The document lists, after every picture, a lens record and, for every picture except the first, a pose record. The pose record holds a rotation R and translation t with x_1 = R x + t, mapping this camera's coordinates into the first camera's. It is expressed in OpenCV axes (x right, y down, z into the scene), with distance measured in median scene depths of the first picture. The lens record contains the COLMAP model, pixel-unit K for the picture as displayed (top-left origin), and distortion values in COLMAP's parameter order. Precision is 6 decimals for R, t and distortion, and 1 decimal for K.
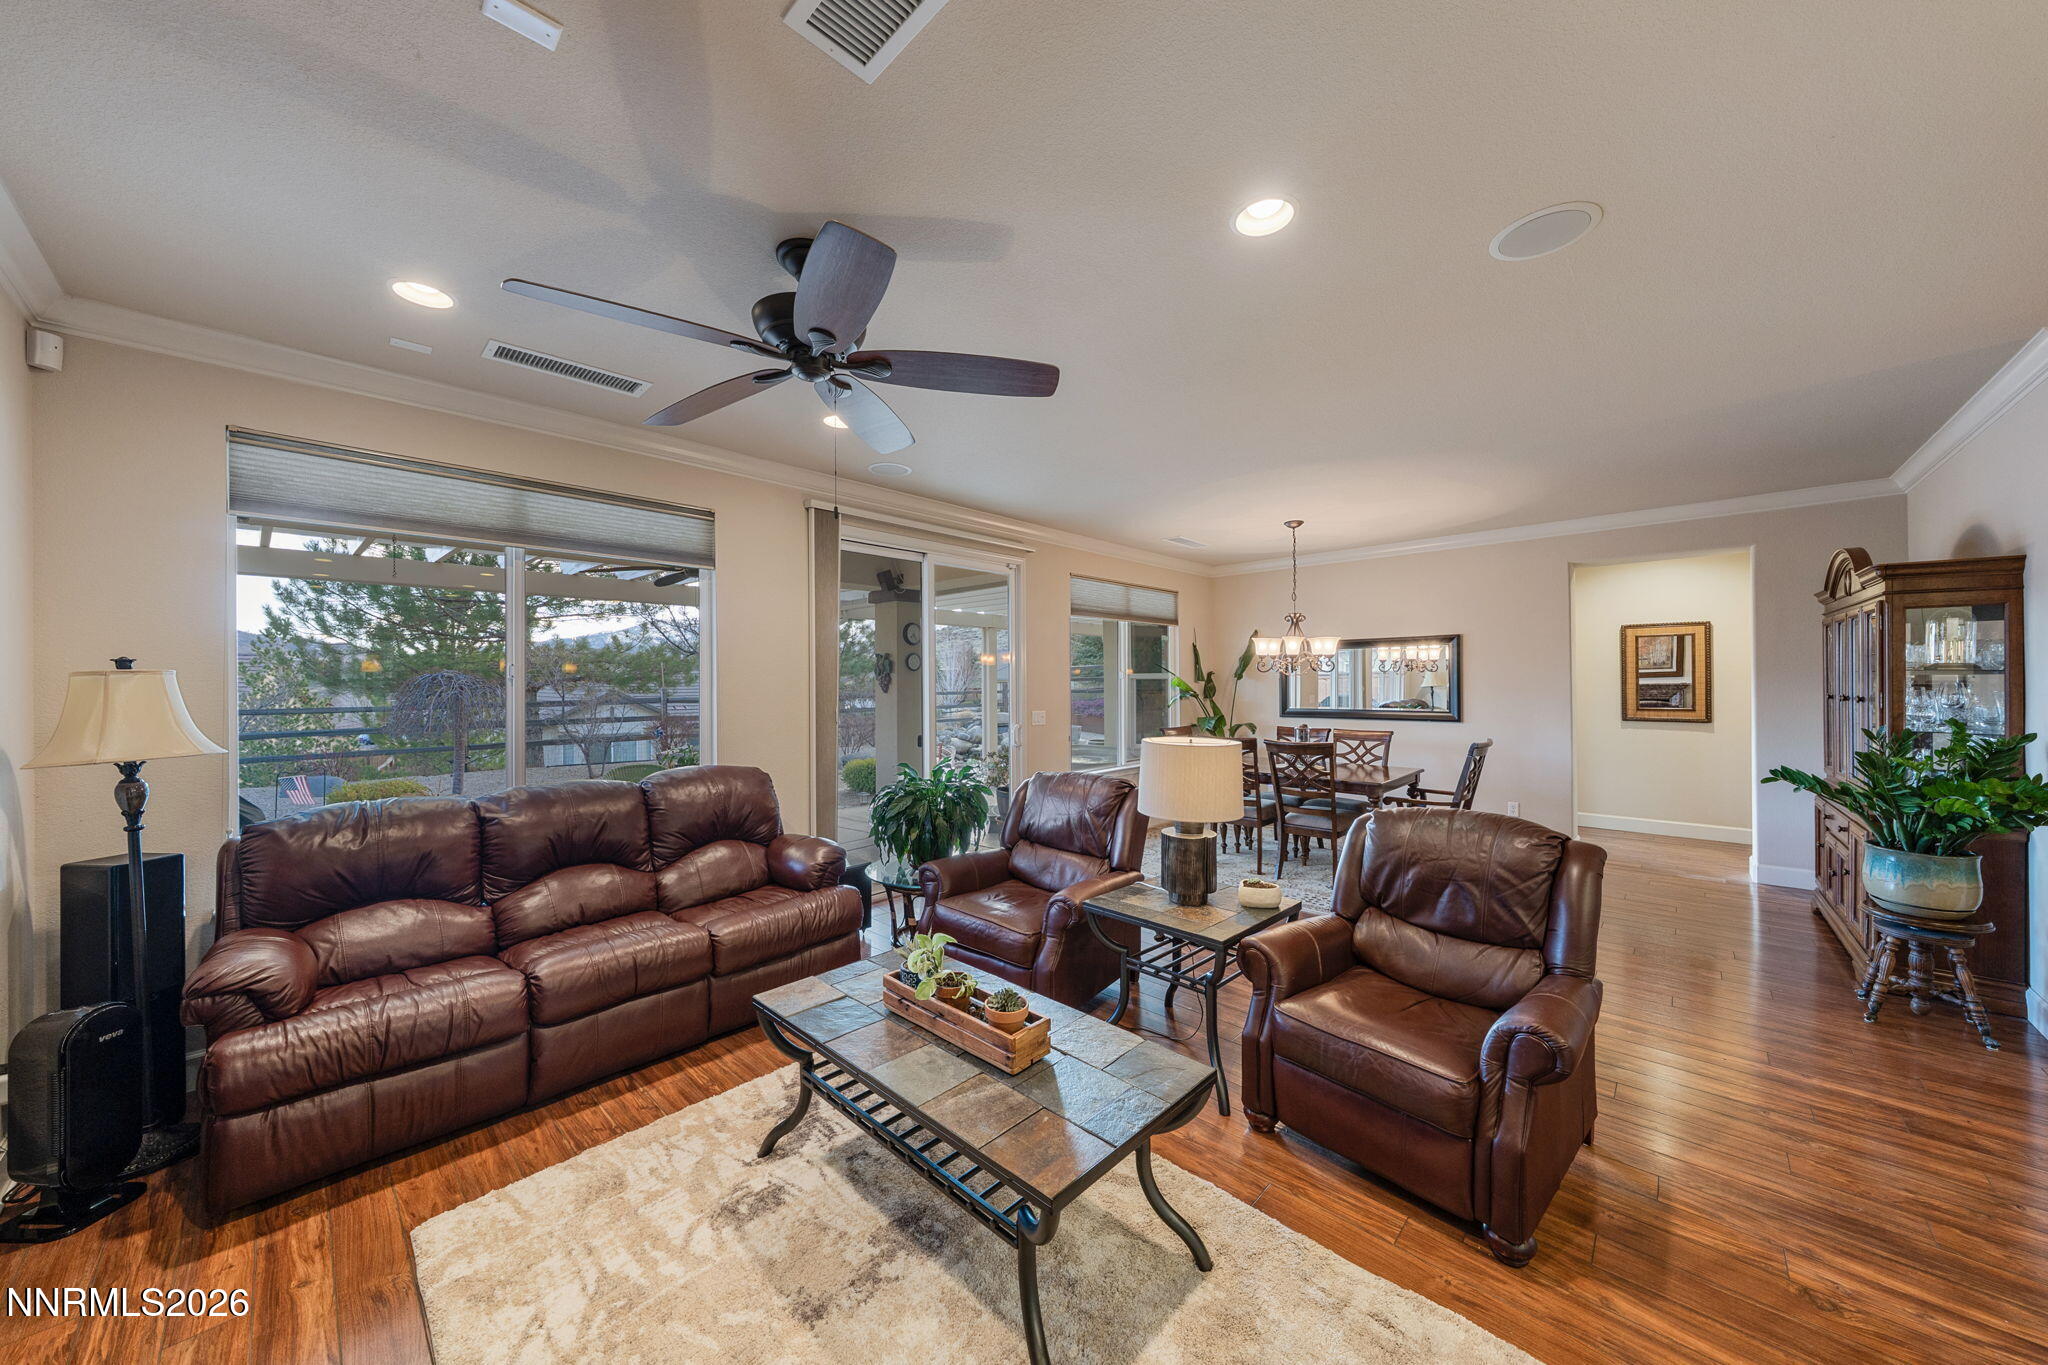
lens RADIAL K [[701.9, 0, 1024.0], [0, 701.9, 682.5], [0, 0, 1]] dist [-0.000290, -0.000212]
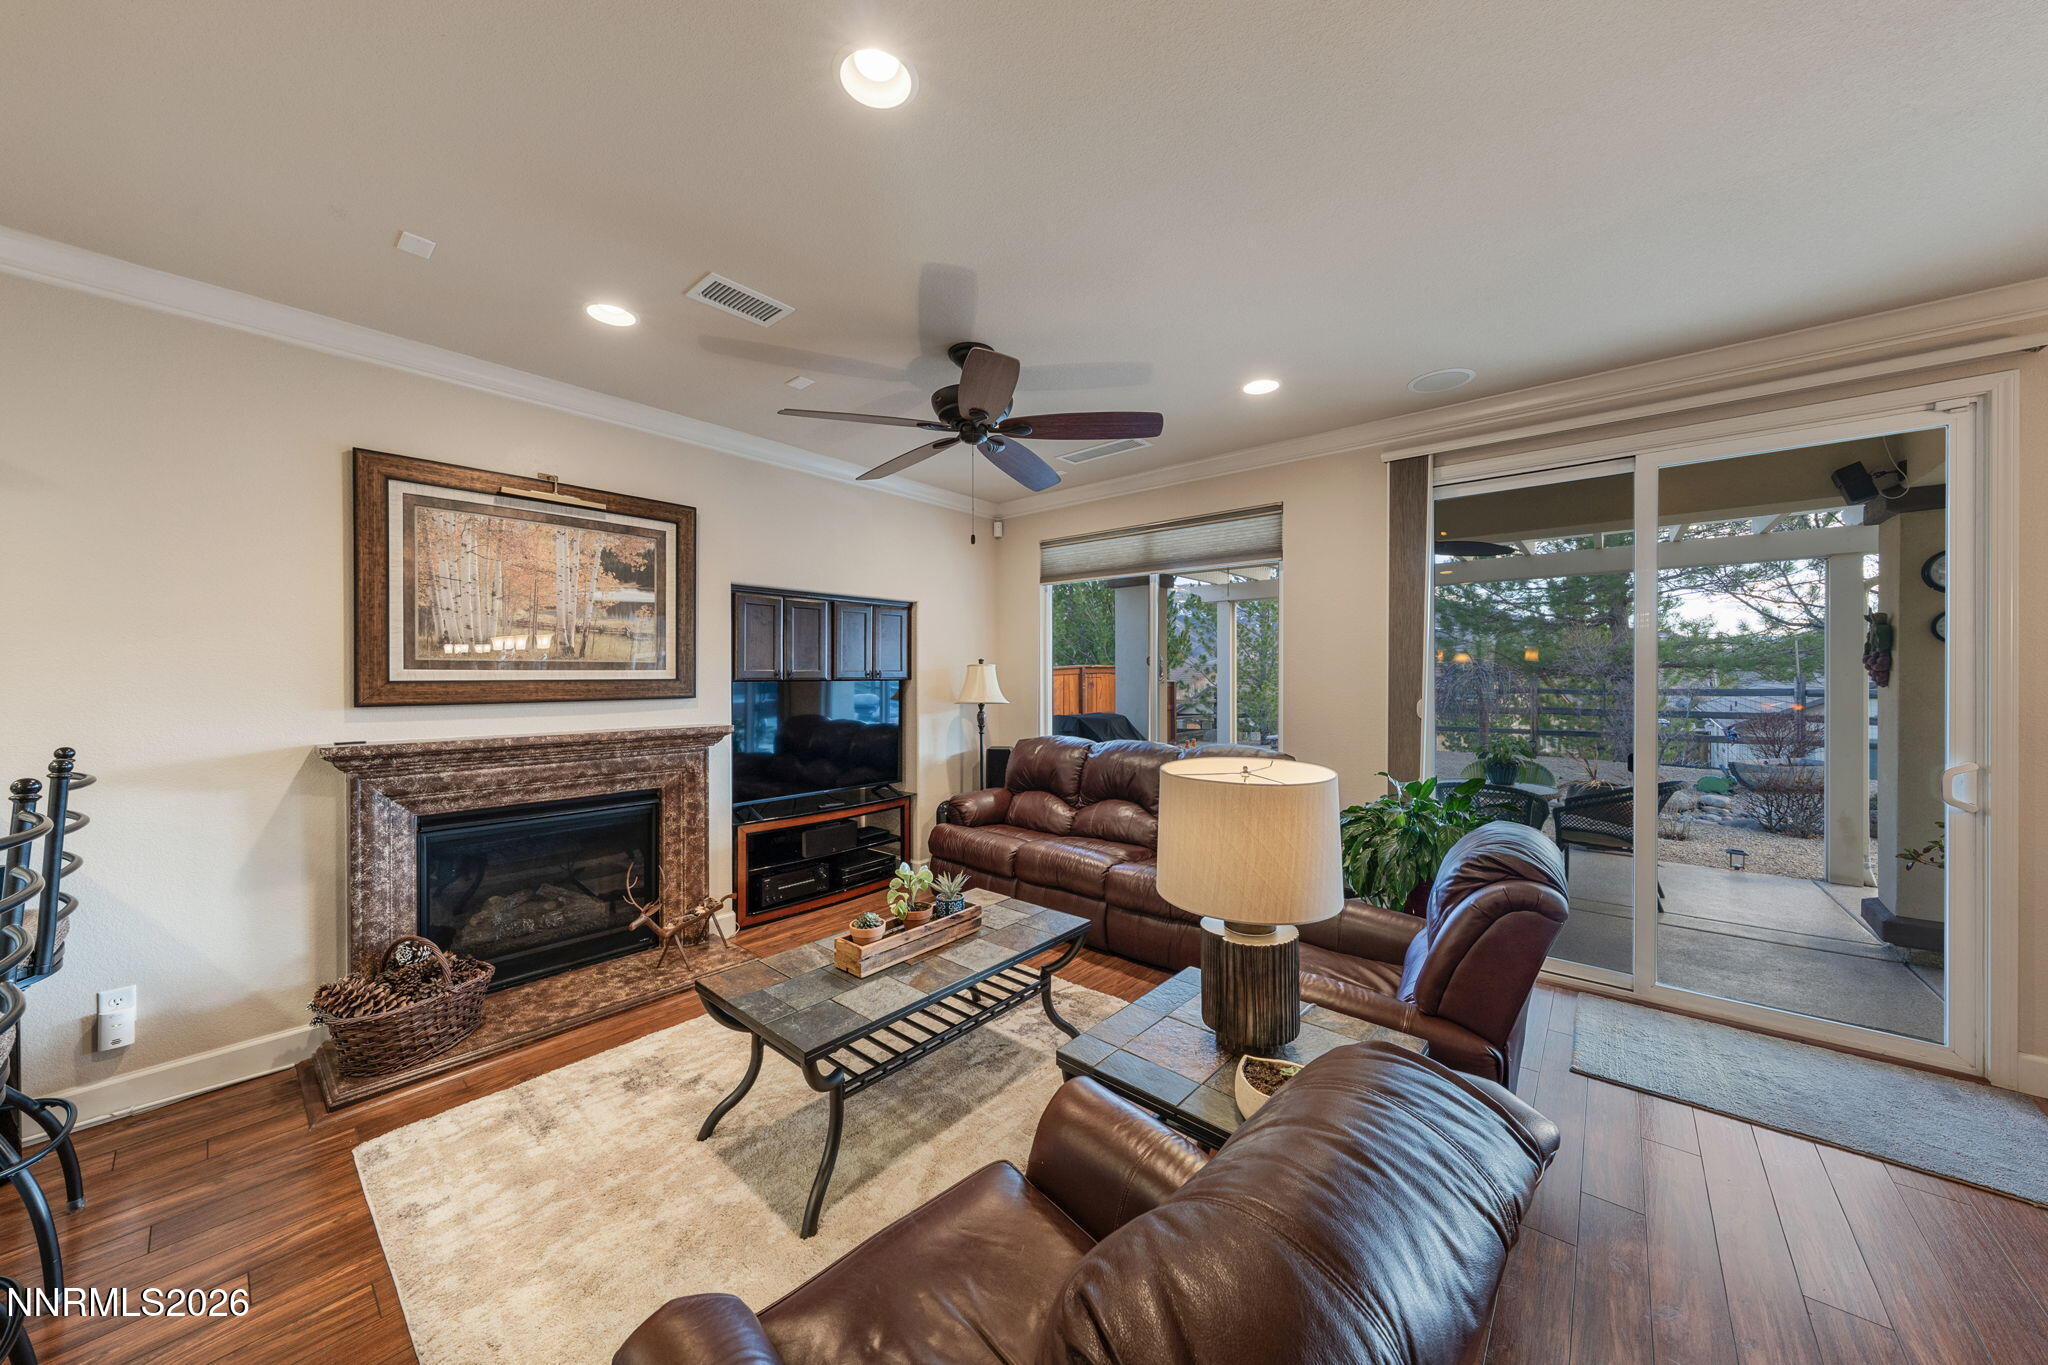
lens RADIAL K [[692.3, 0, 1022.3], [0, 692.3, 679.3], [0, 0, 1]] dist [-0.000409, 0.000027]
pose [[0.053894, 0.013725, -0.998452, 0.388733], [0.002310, 0.999901, 0.013870, 0.000728], [0.998544, -0.003053, 0.053857, 0.386142]]
